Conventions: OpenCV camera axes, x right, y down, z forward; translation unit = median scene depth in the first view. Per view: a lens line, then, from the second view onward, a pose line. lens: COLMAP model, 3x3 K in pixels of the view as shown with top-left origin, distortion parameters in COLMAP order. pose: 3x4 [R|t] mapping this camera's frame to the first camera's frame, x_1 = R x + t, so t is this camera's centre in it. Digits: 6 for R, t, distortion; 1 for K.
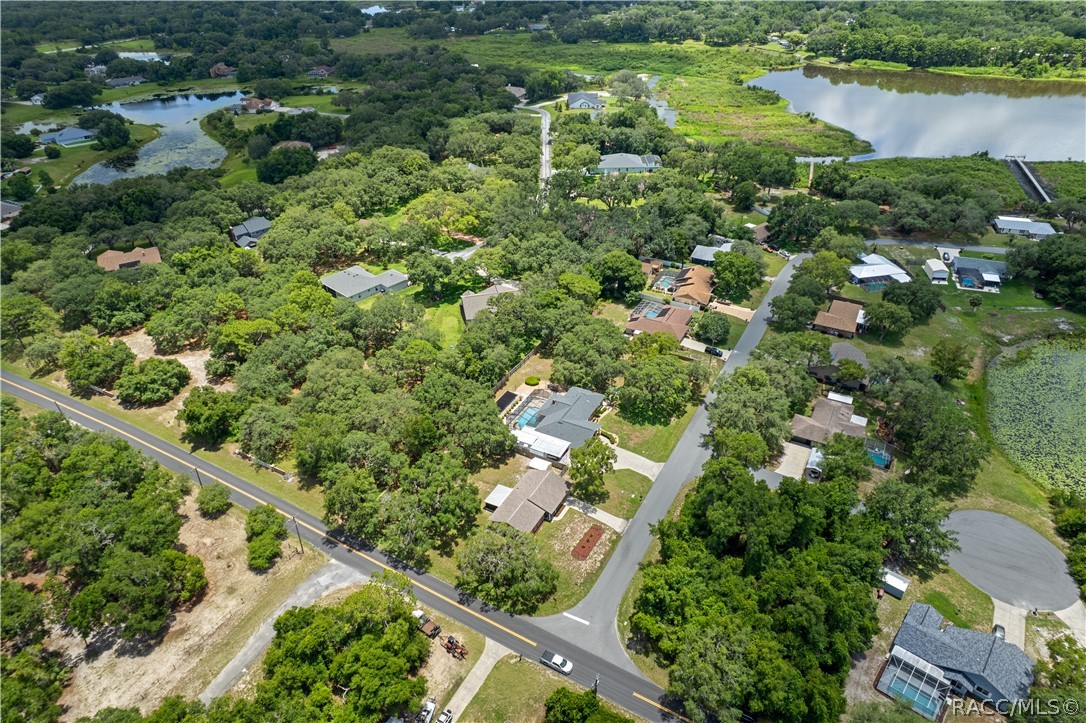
lens RADIAL K [[692.2, 0, 543.0], [0, 692.2, 361.5], [0, 0, 1]] dist [-0.044739, 0.000499]
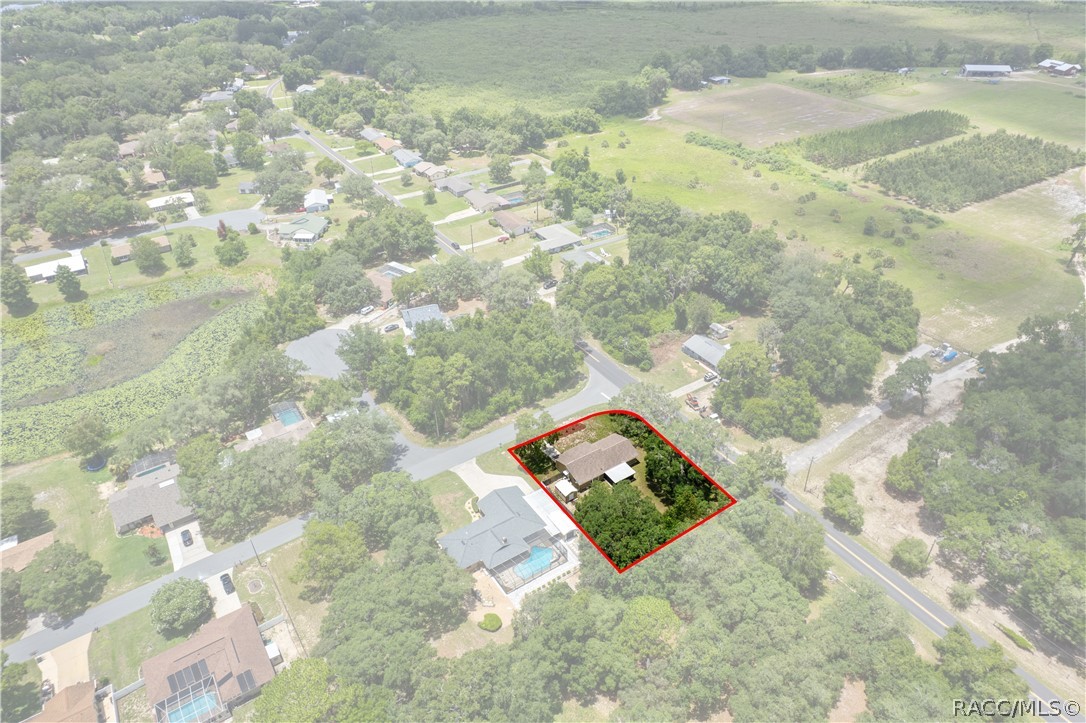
lens RADIAL K [[692.2, 0, 543.0], [0, 692.2, 361.5], [0, 0, 1]] dist [-0.044739, 0.000499]
pose [[-0.884425, -0.244003, 0.397814, -0.361959], [0.270611, 0.426350, 0.863131, -0.882898], [-0.380215, 0.871027, -0.311044, 1.300567]]
